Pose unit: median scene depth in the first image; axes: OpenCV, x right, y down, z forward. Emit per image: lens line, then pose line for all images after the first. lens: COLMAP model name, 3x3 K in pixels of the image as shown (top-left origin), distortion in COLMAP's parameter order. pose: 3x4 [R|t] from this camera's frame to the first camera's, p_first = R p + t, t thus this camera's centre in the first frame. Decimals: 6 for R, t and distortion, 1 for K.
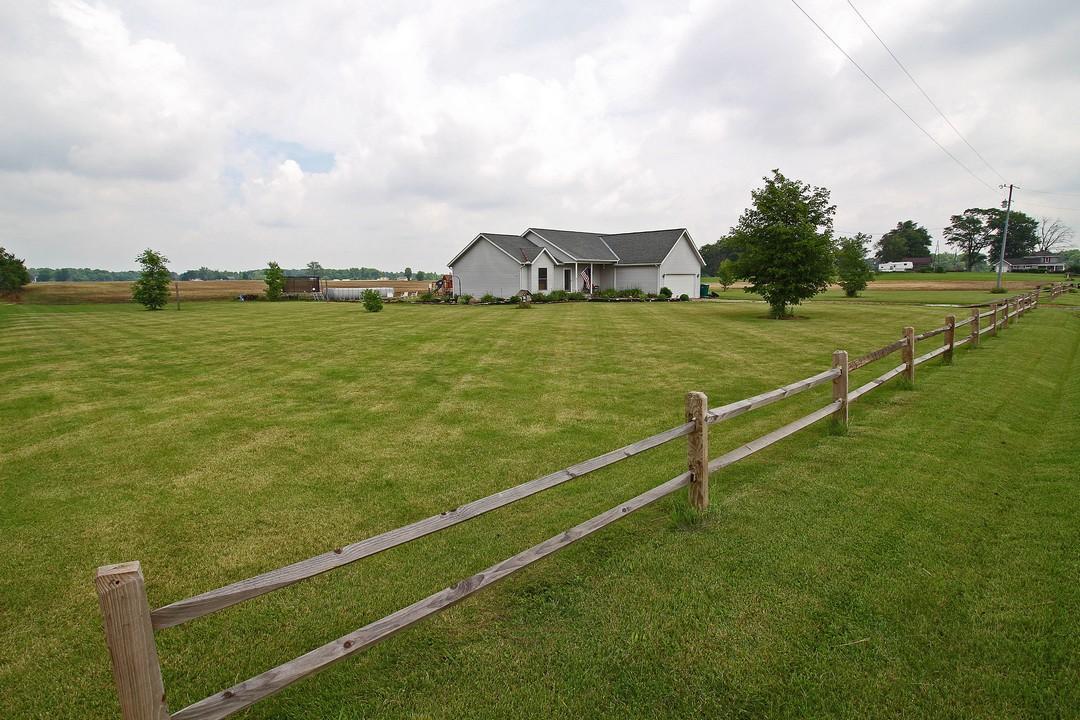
lens RADIAL K [[539.3, 0, 547.3], [0, 539.3, 362.5], [0, 0, 1]] dist [0.003745, -0.000425]
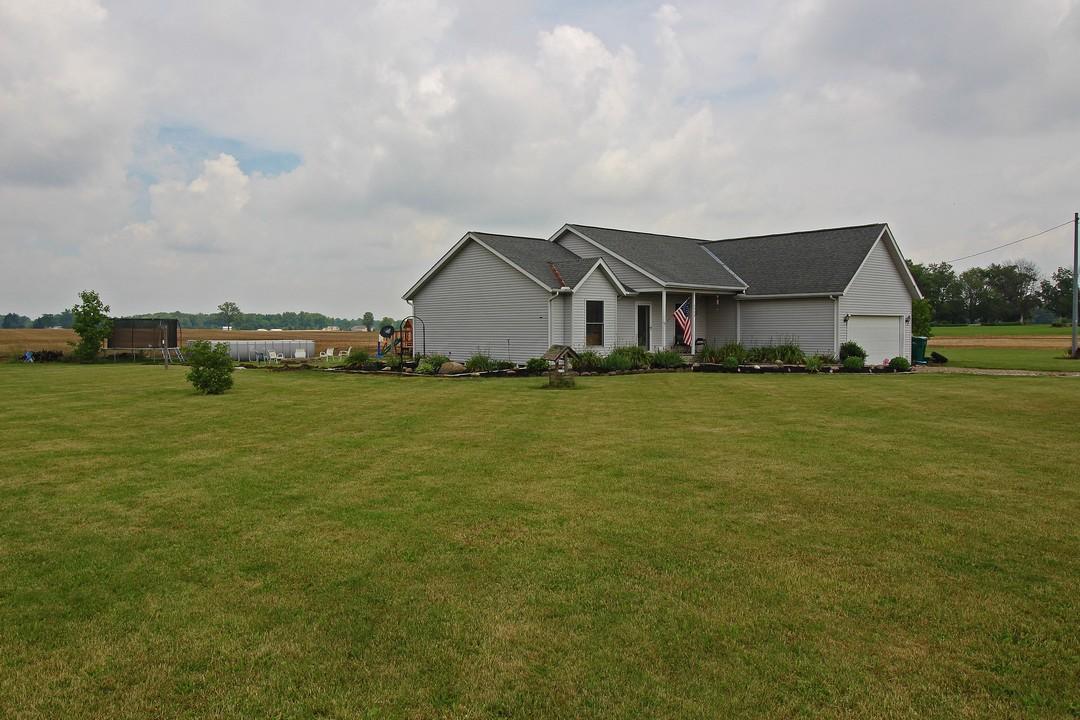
lens RADIAL K [[818.9, 0, 539.0], [0, 818.9, 353.5], [0, 0, 1]] dist [0.007459, 0.002502]
pose [[0.998860, 0.007744, -0.047109, -0.022360], [-0.013580, 0.992082, -0.124857, -0.034310], [0.045769, 0.125355, 0.991056, 0.261503]]
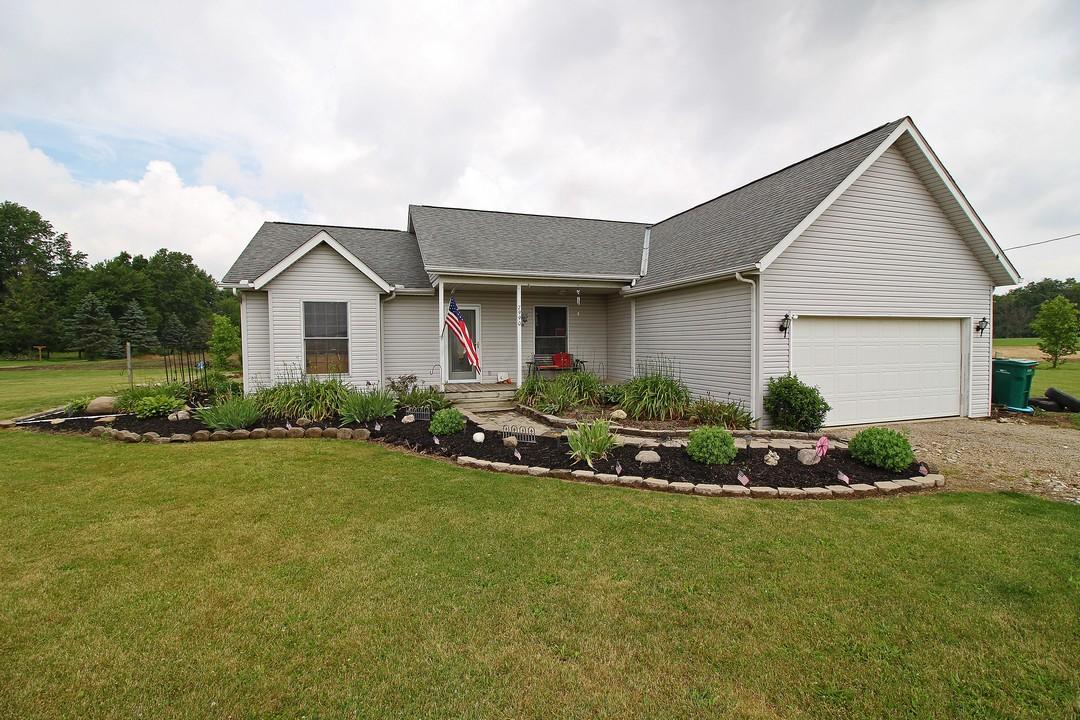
lens RADIAL K [[502.5, 0, 549.5], [0, 502.5, 360.2], [0, 0, 1]] dist [-0.016507, -0.001176]
pose [[0.902179, 0.017869, -0.430991, 0.212365], [-0.066894, 0.992850, -0.098862, -0.116877], [0.426143, 0.118022, 0.896924, 0.759992]]
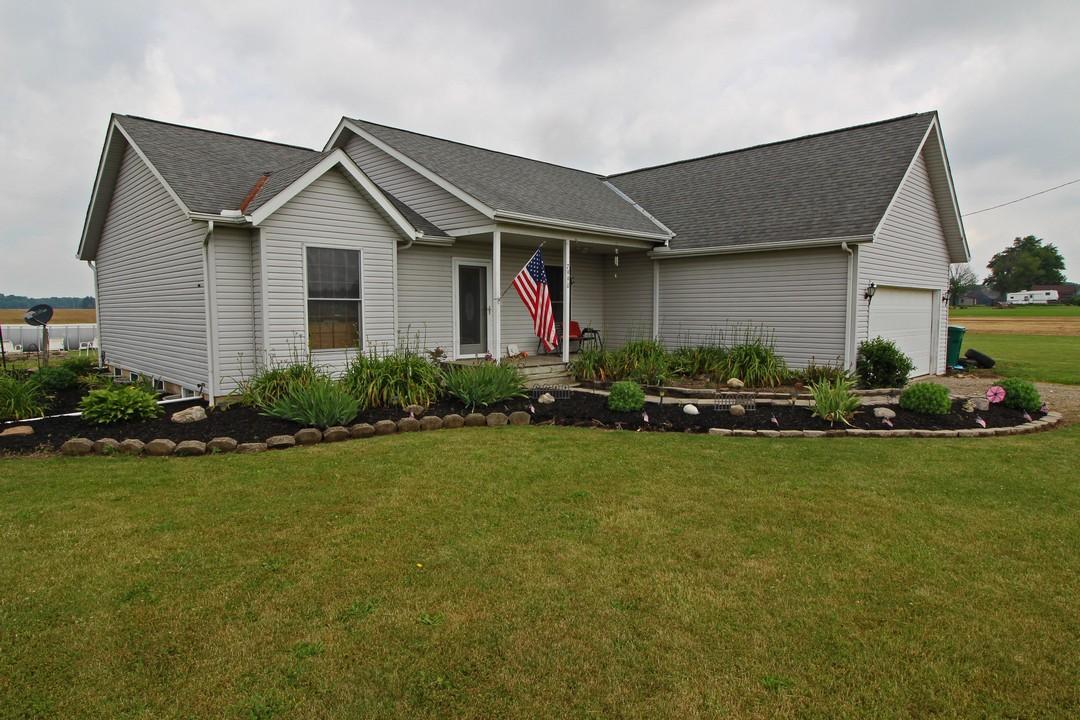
lens RADIAL K [[634.9, 0, 544.4], [0, 634.9, 355.3], [0, 0, 1]] dist [-0.002783, 0.000607]
pose [[0.999946, 0.008875, -0.005466, 0.073179], [-0.009301, 0.996453, -0.083633, -0.105935], [0.004704, 0.083679, 0.996482, 0.707037]]
